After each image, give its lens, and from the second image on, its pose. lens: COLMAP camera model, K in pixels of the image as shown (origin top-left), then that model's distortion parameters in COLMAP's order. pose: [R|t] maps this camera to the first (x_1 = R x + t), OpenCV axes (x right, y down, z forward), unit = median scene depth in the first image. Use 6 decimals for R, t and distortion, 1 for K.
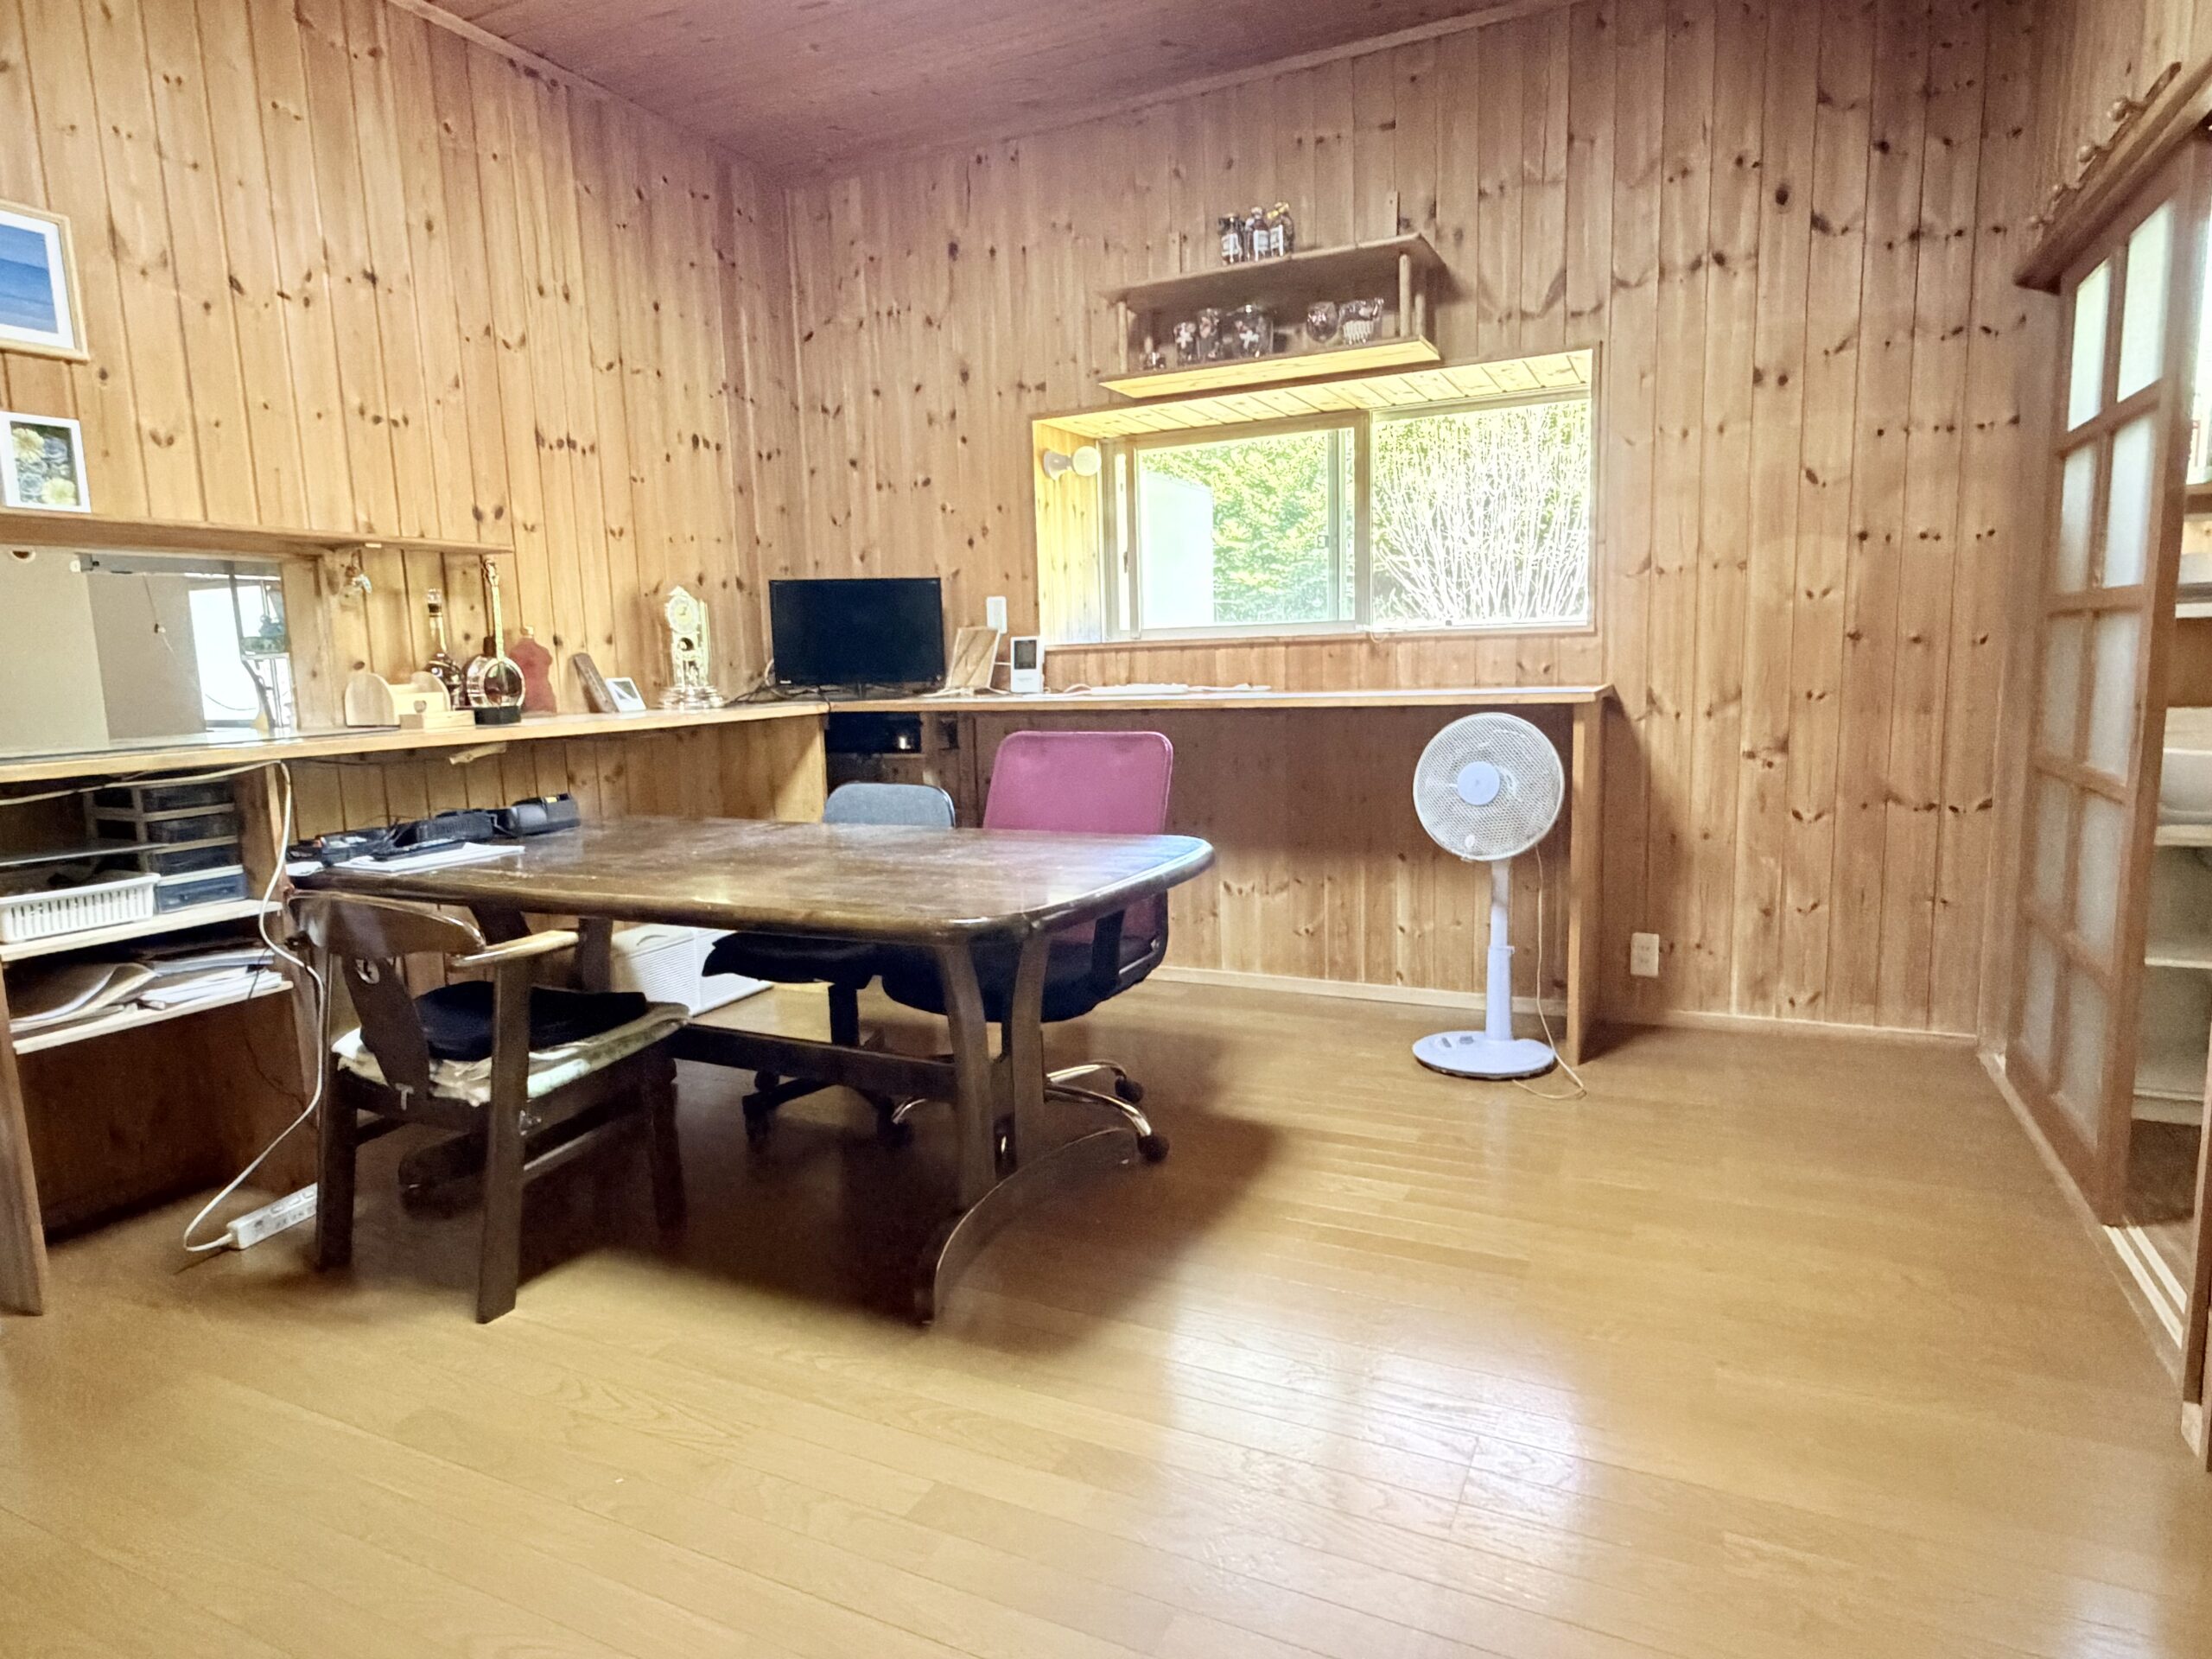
lens RADIAL K [[1285.7, 0, 1096.6], [0, 1285.7, 838.0], [0, 0, 1]] dist [0.000432, 0.001048]
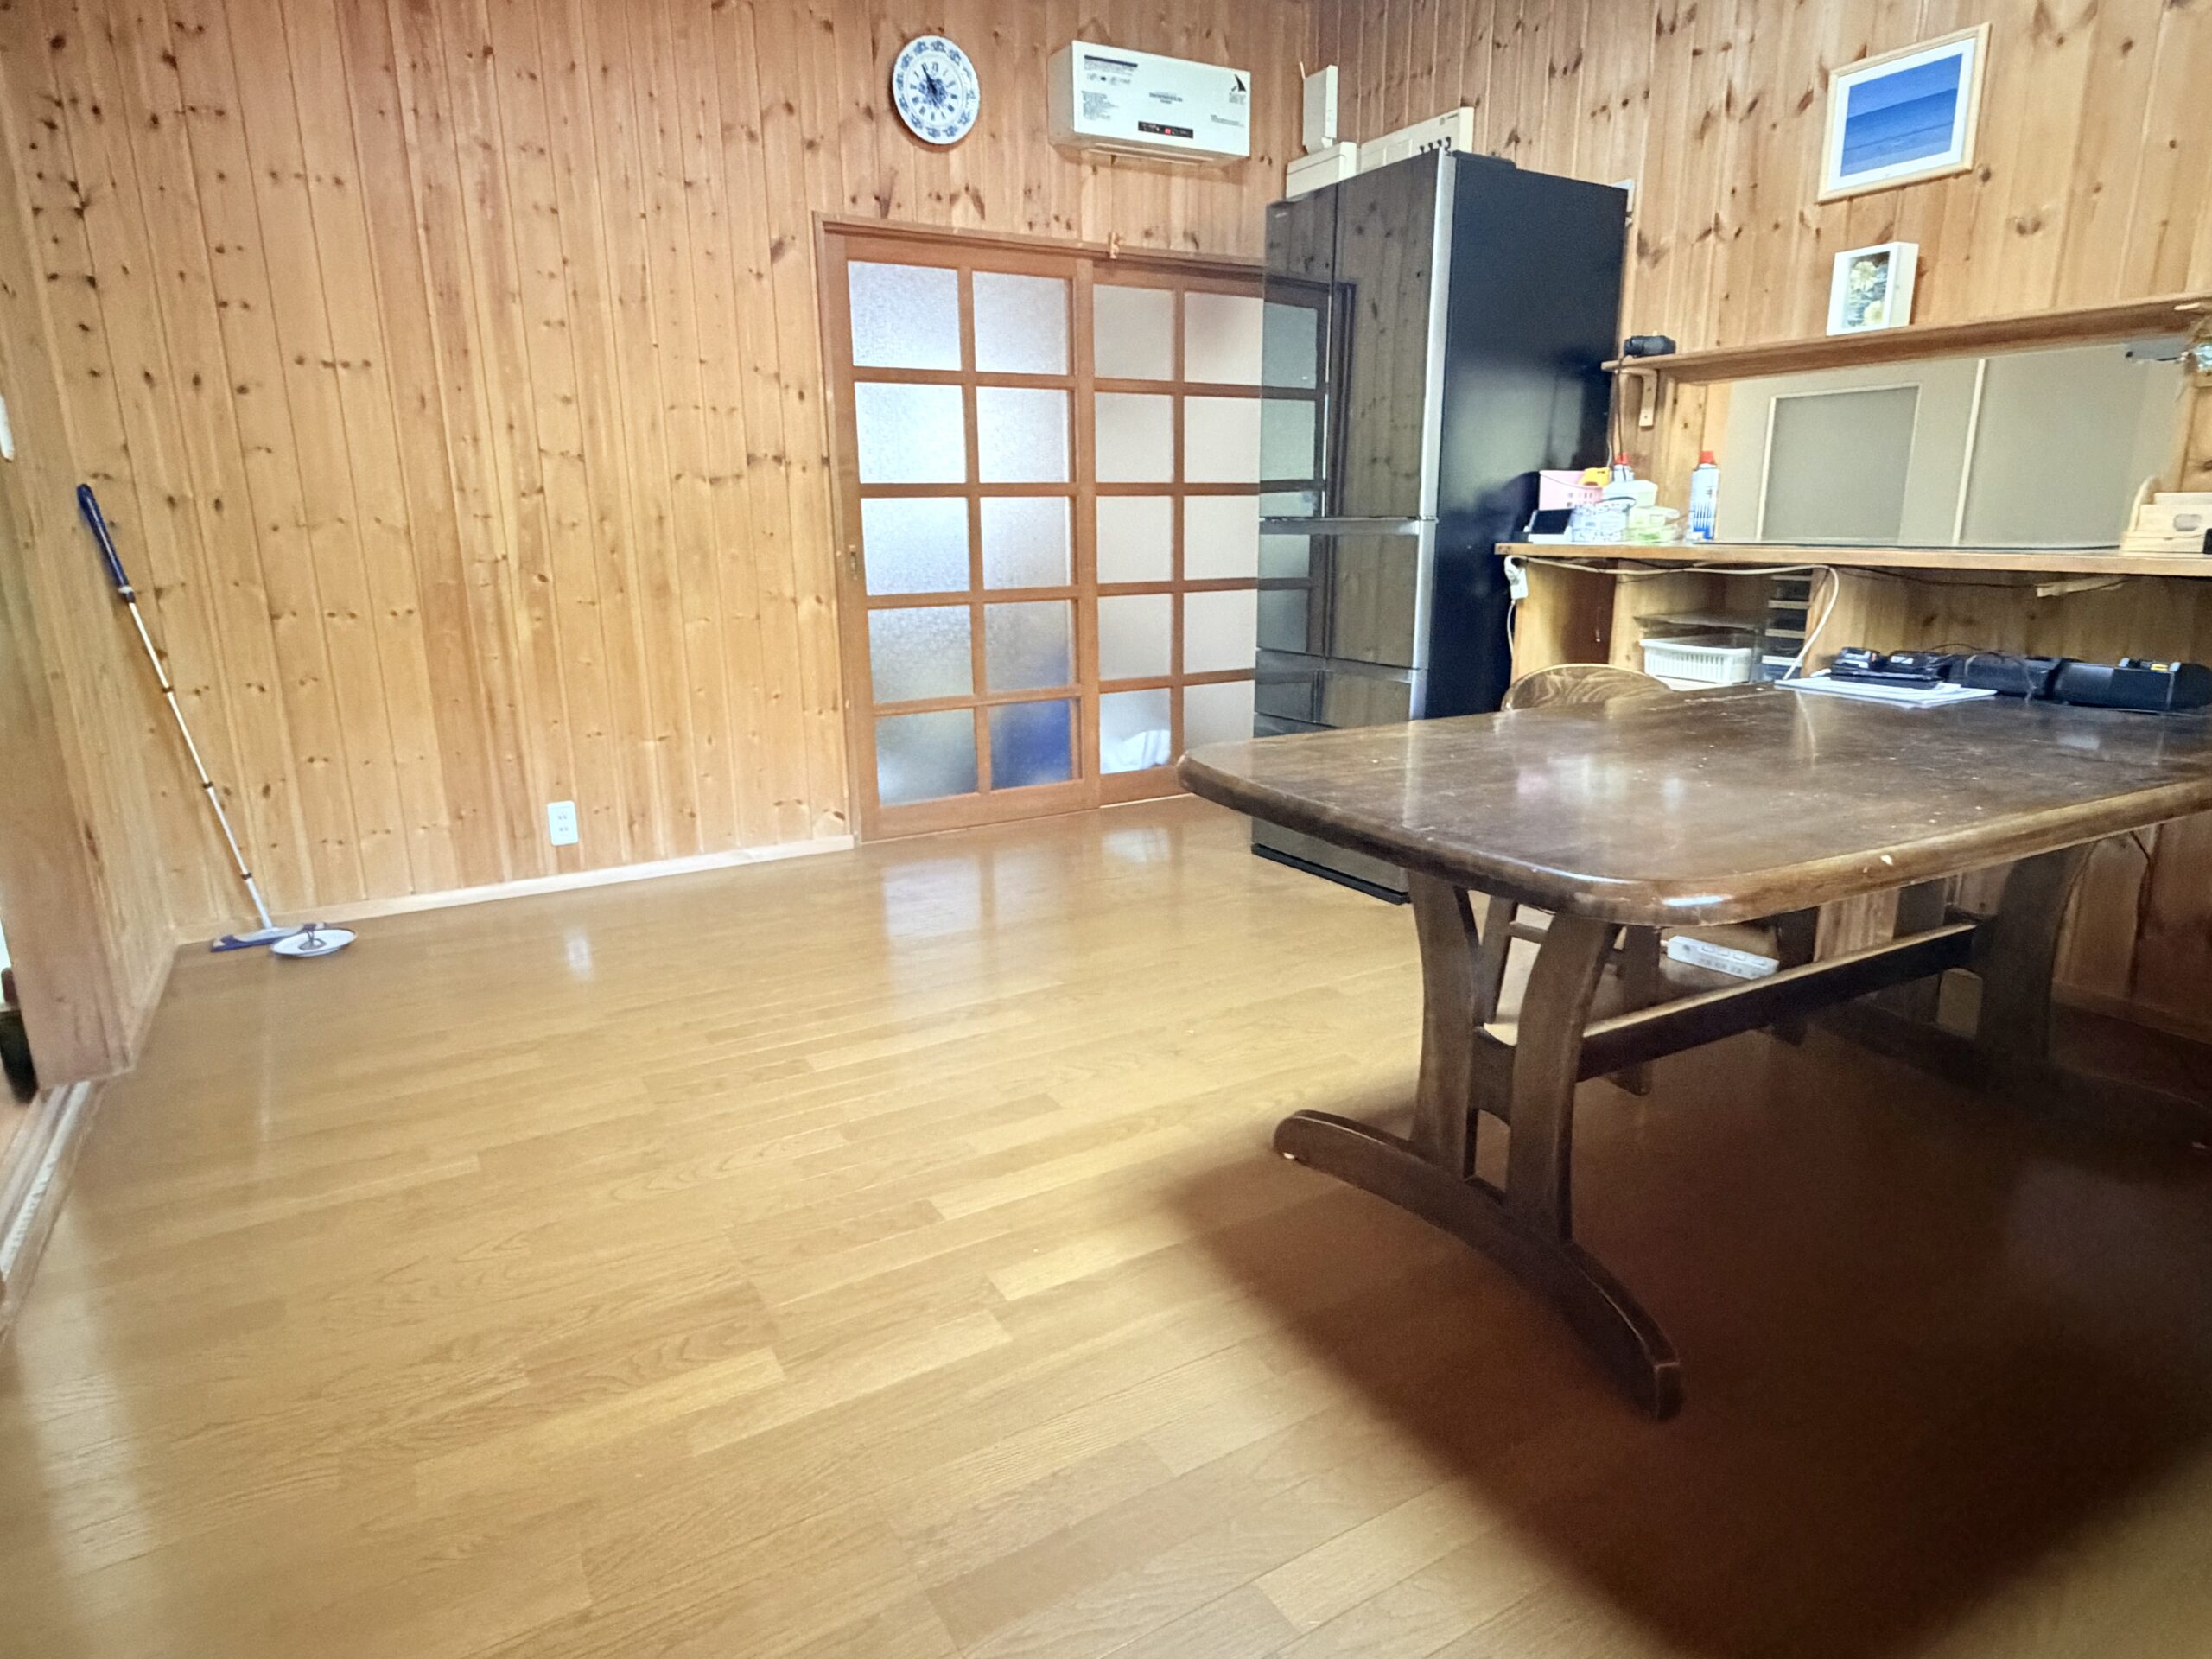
lens RADIAL K [[1285.7, 0, 1096.6], [0, 1285.7, 838.0], [0, 0, 1]] dist [0.000432, 0.001048]
pose [[-0.563768, 0.242482, -0.789537, 0.594583], [-0.084420, 0.934009, 0.347132, -0.171189], [0.821608, 0.262355, -0.506094, 1.127083]]
